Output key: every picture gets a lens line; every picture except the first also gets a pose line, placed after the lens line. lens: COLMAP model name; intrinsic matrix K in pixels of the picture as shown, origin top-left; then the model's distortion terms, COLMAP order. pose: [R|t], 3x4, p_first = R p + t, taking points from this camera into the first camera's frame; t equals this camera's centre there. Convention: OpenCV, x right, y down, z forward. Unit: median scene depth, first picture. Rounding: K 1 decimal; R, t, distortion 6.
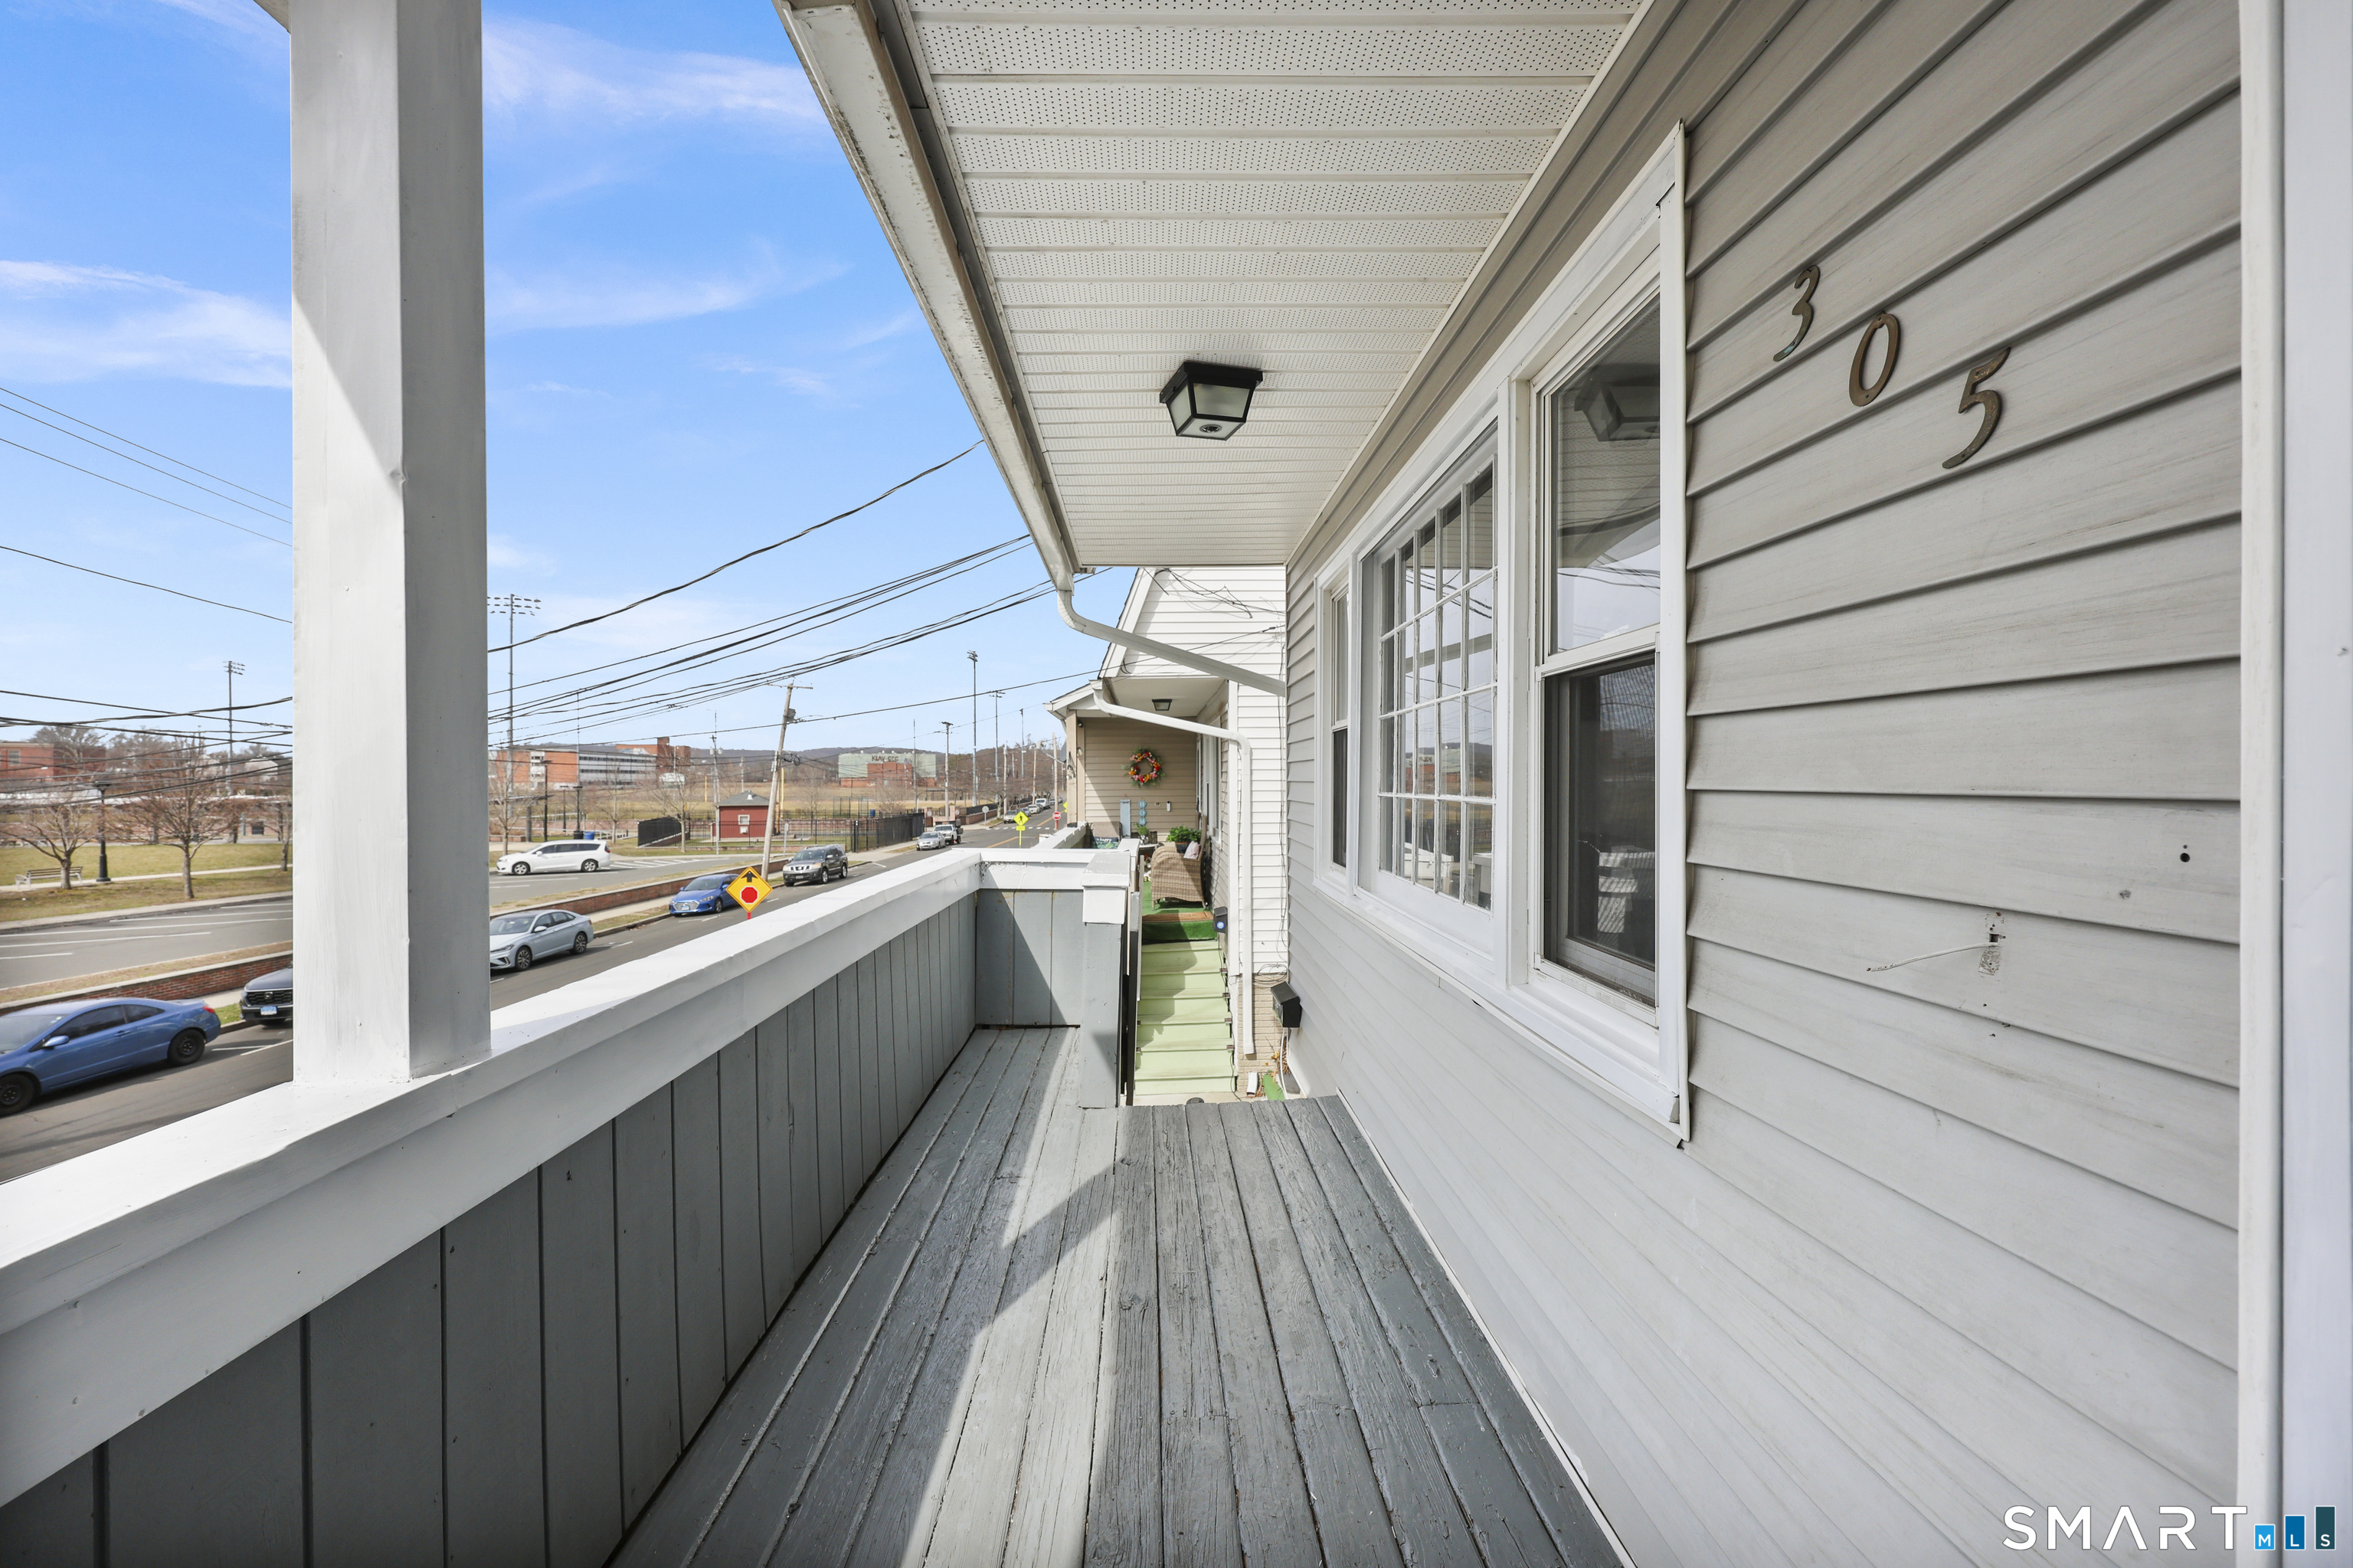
lens RADIAL K [[951.8, 0, 1189.5], [0, 951.8, 777.7], [0, 0, 1]] dist [-0.000457, 0.000022]
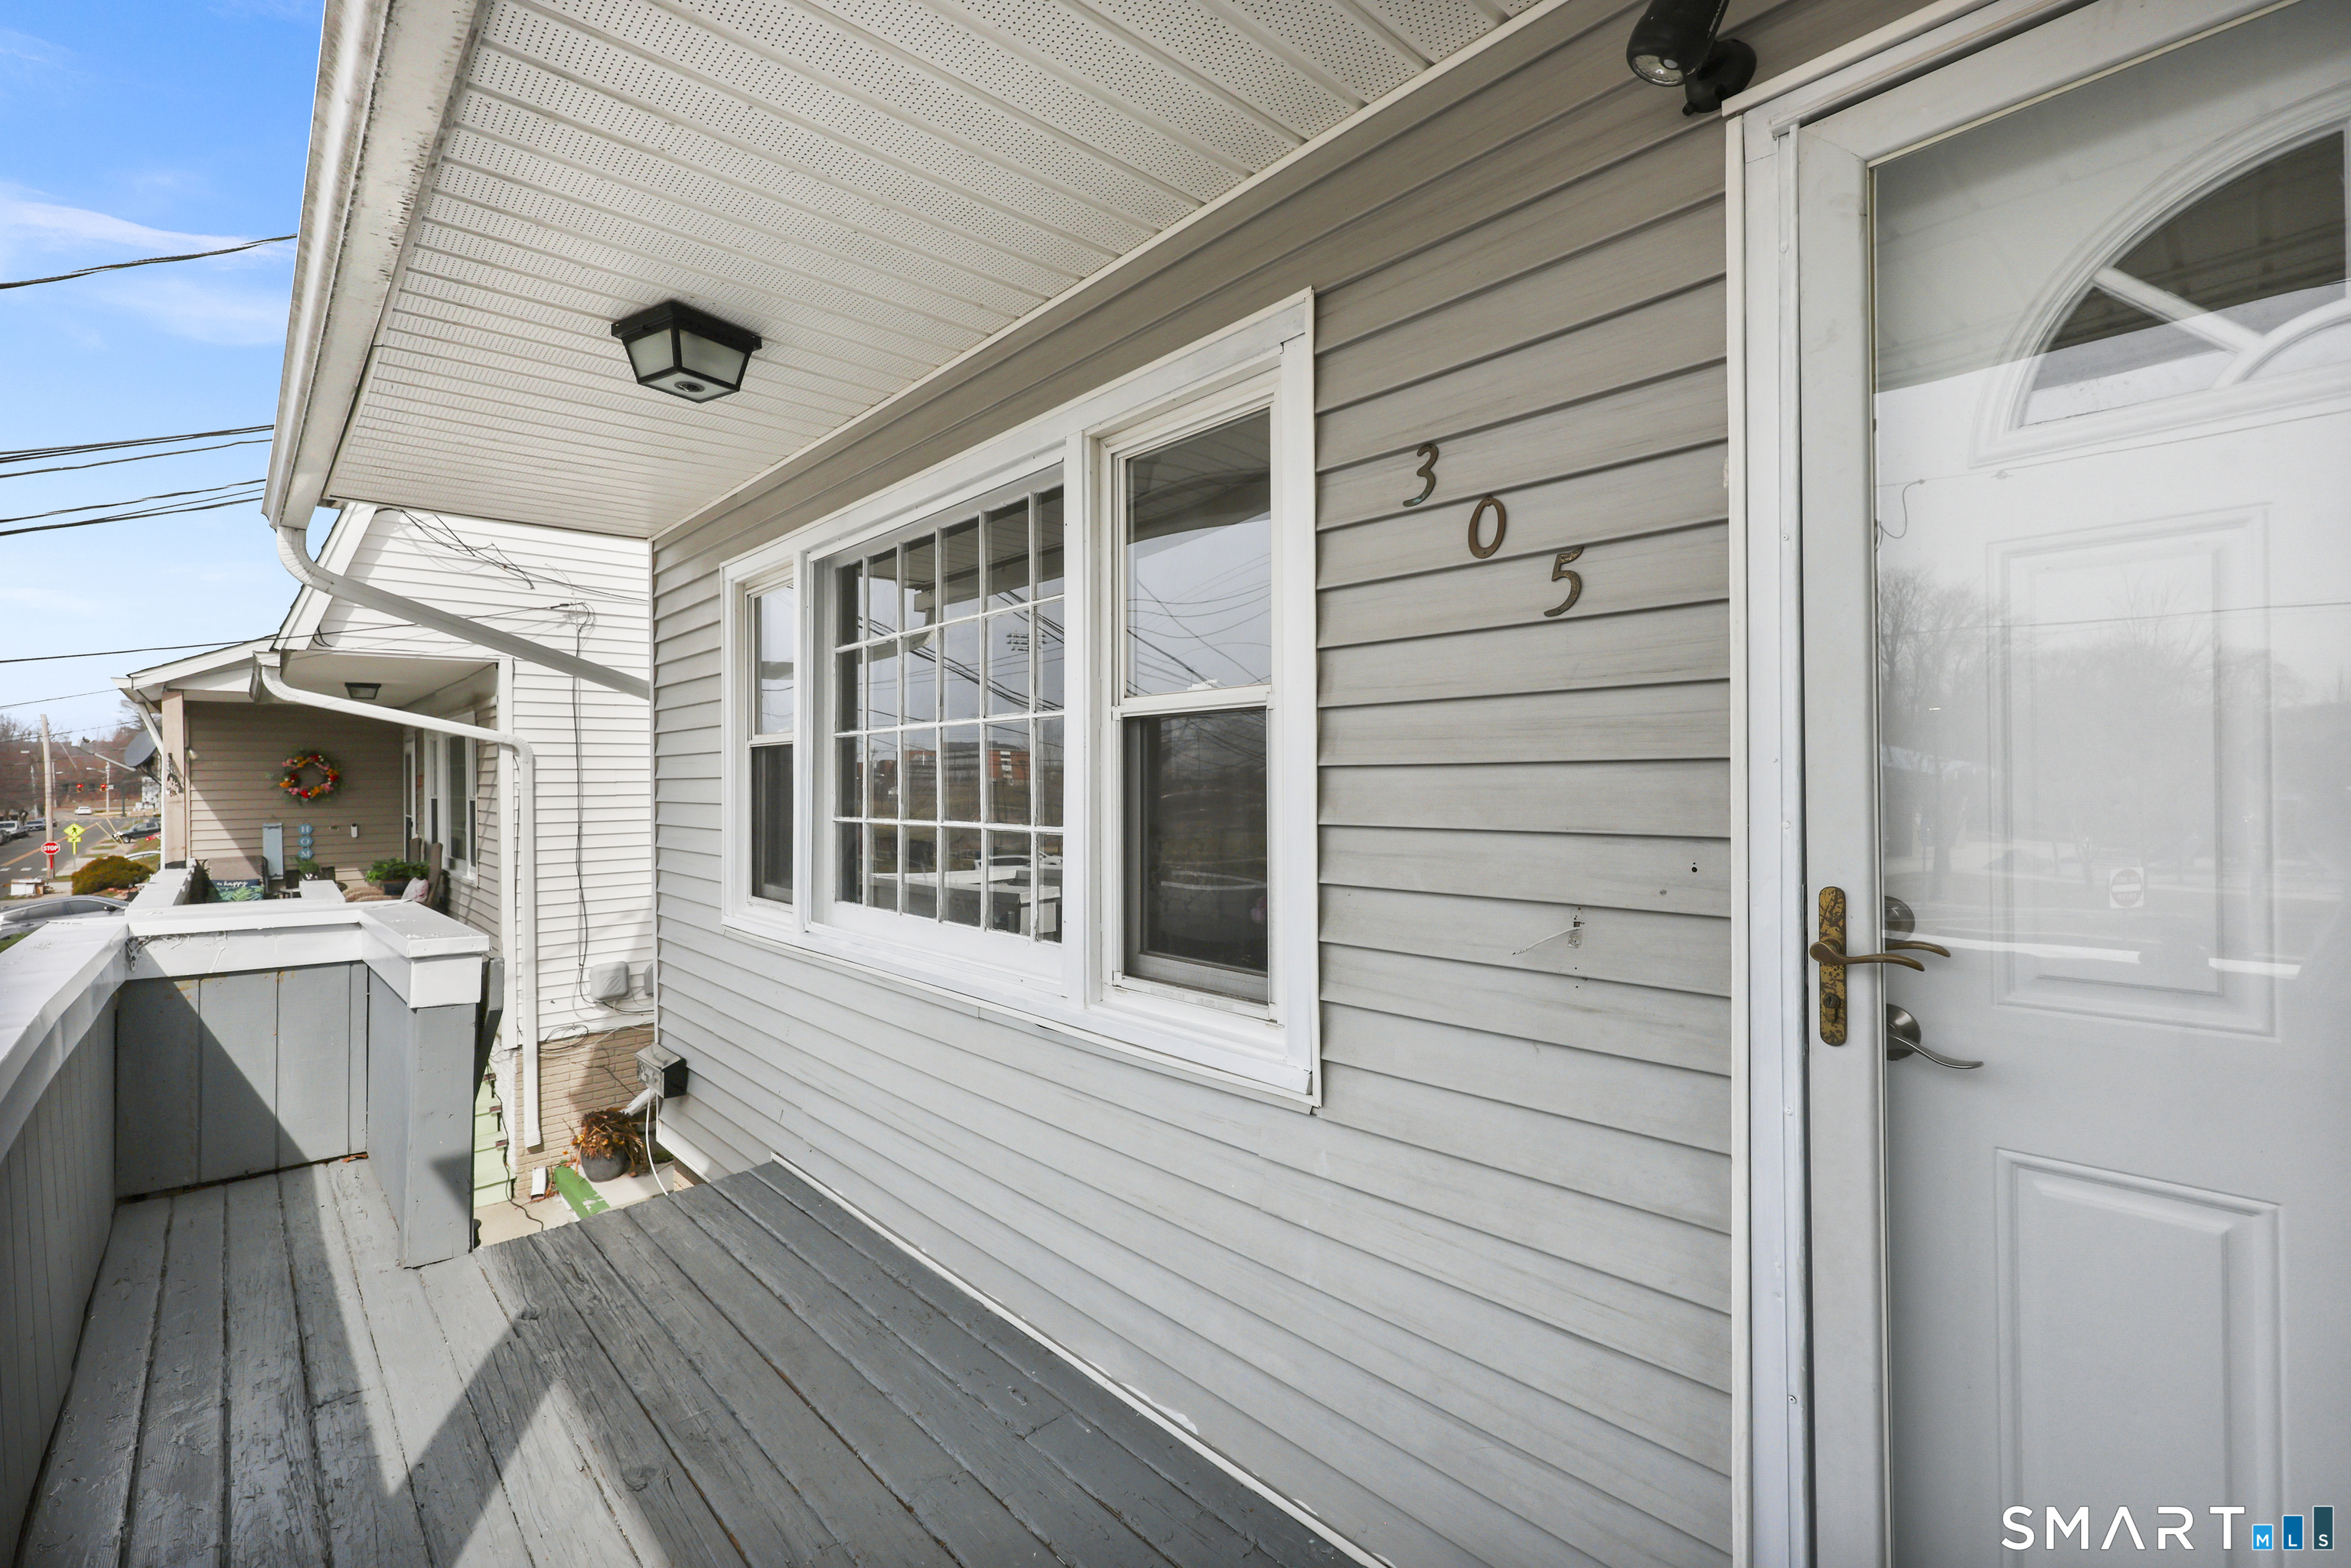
lens RADIAL K [[1000.2, 0, 1204.7], [0, 1000.2, 777.7], [0, 0, 1]] dist [0.001868, 0.000023]
pose [[0.753174, -0.001173, 0.657820, -0.142843], [0.005086, 0.999979, -0.004040, -0.013993], [-0.657801, 0.006389, 0.753165, 0.035014]]
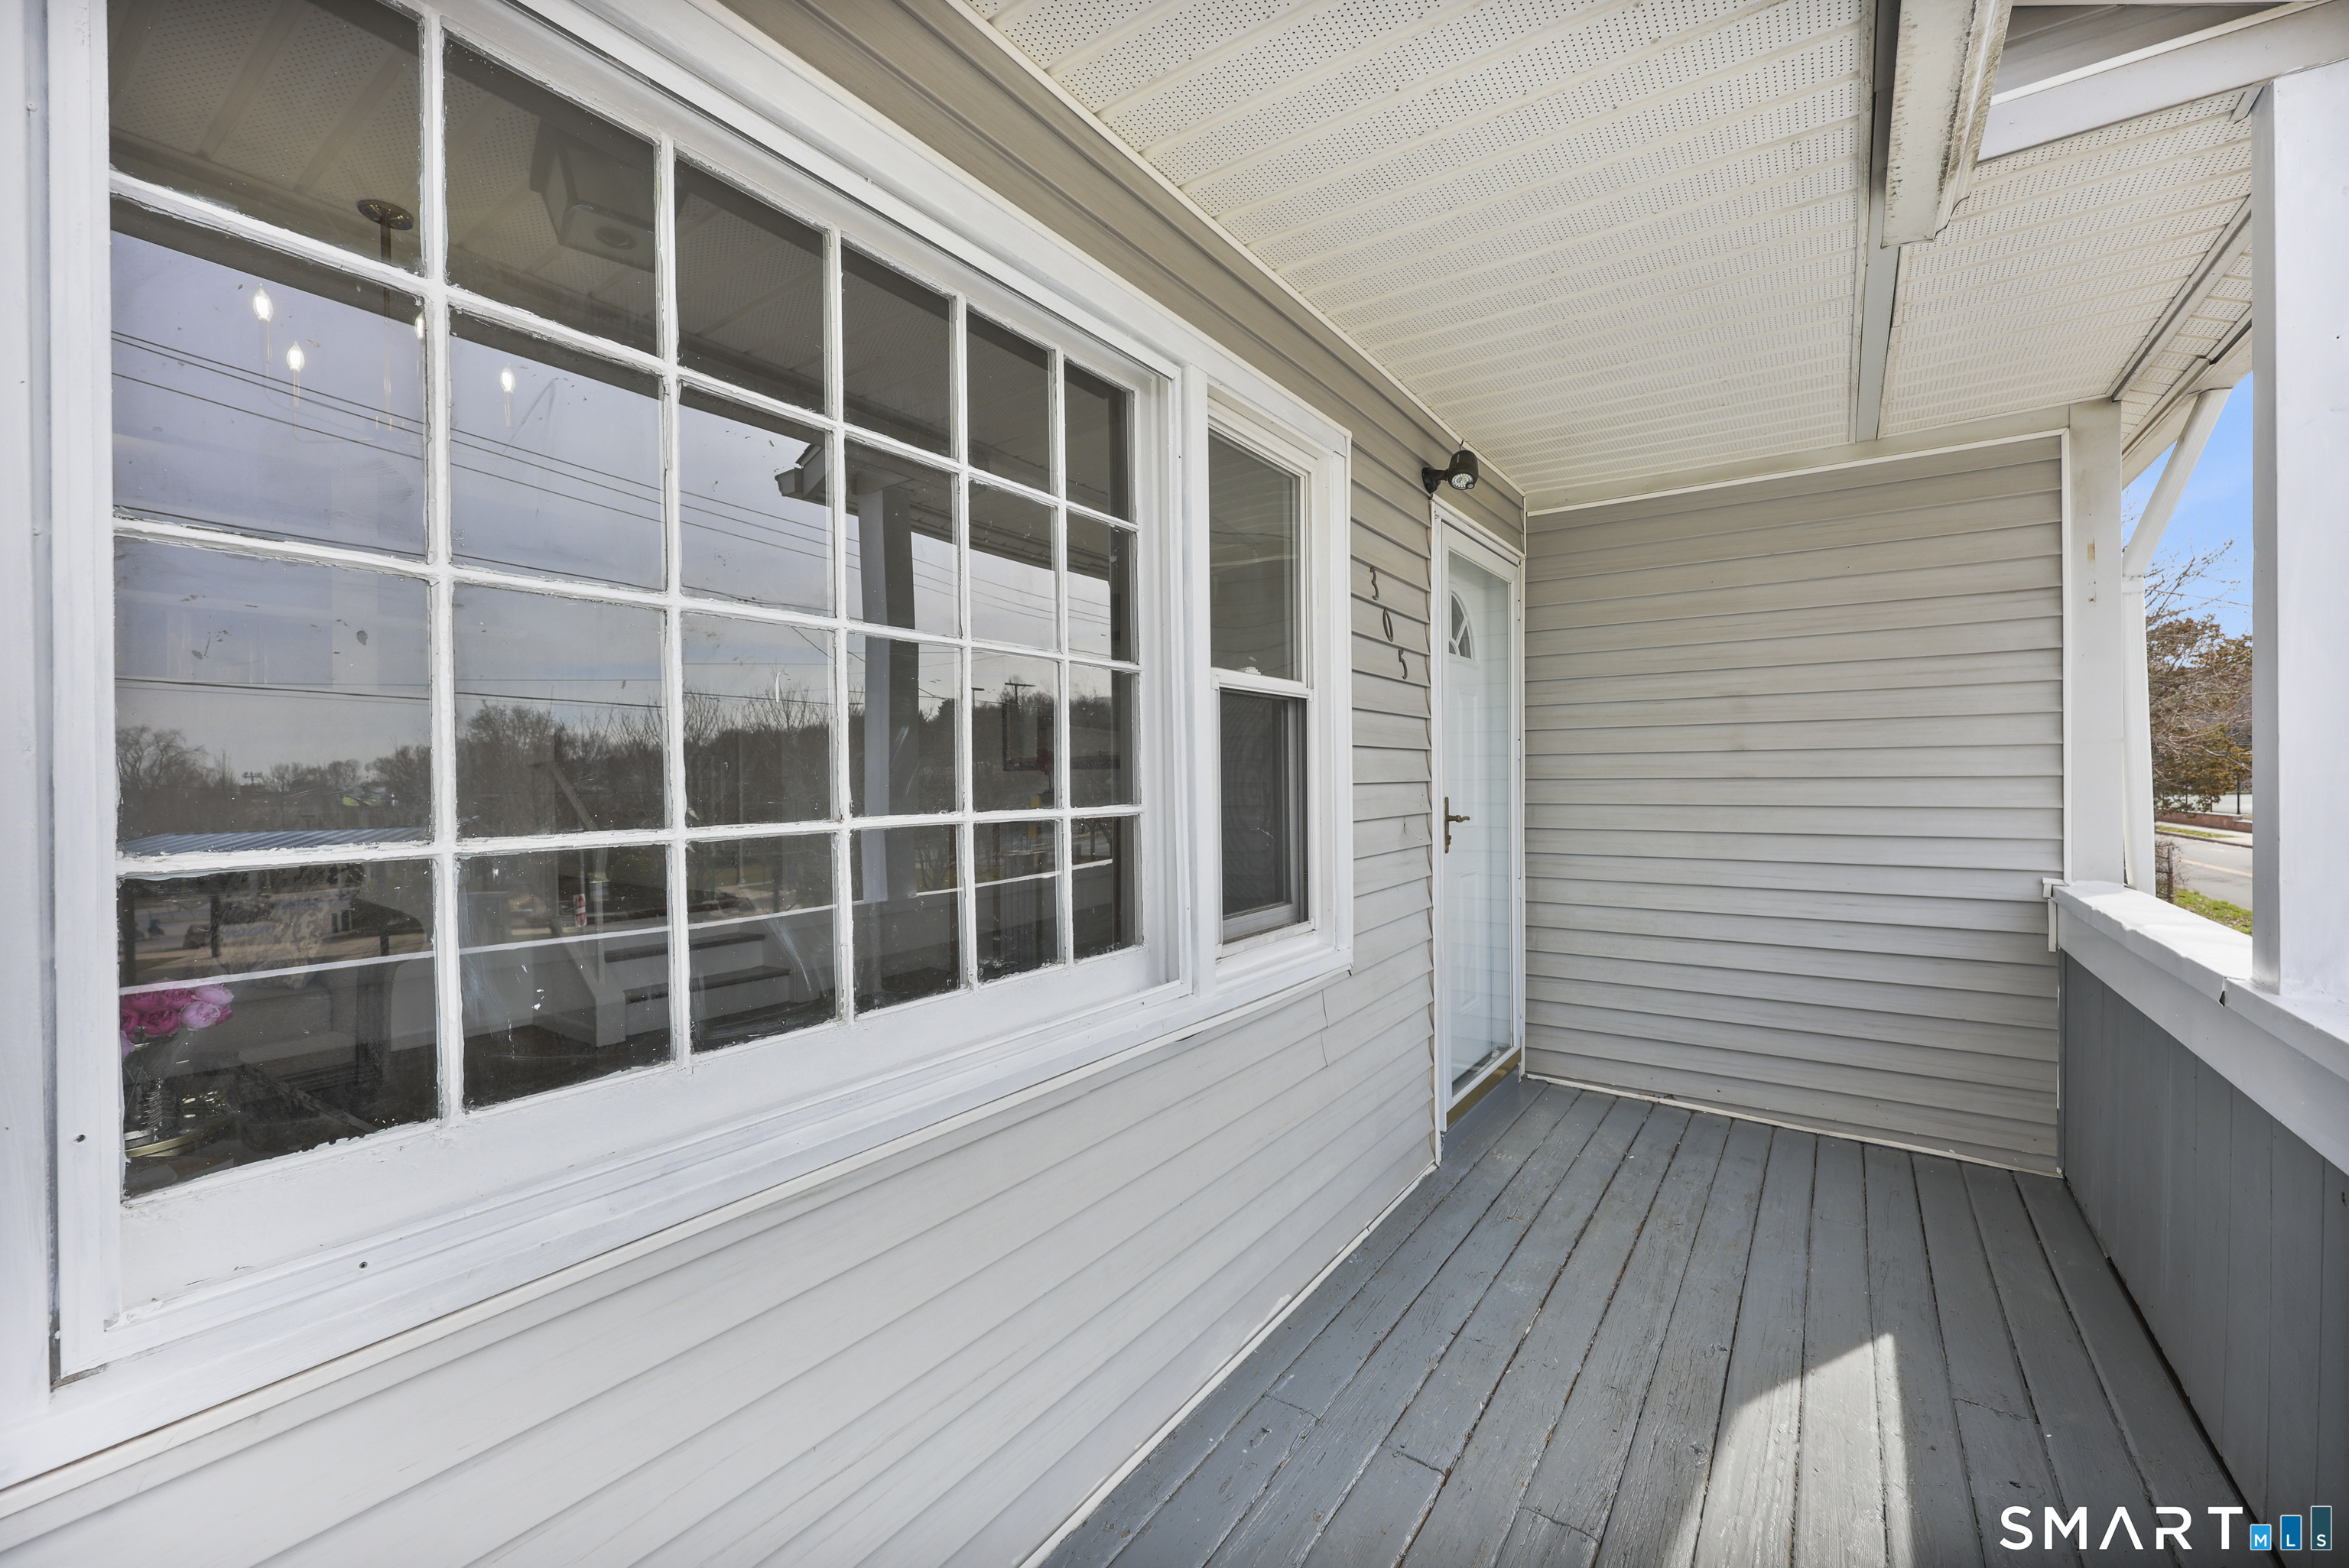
lens RADIAL K [[948.5, 0, 1206.8], [0, 948.5, 782.7], [0, 0, 1]] dist [-0.001014, 0.000034]
pose [[-0.803666, 0.011789, 0.594964, -0.119205], [0.016197, 0.999867, 0.002067, 0.000978], [-0.594860, 0.011298, -0.803750, 0.853305]]
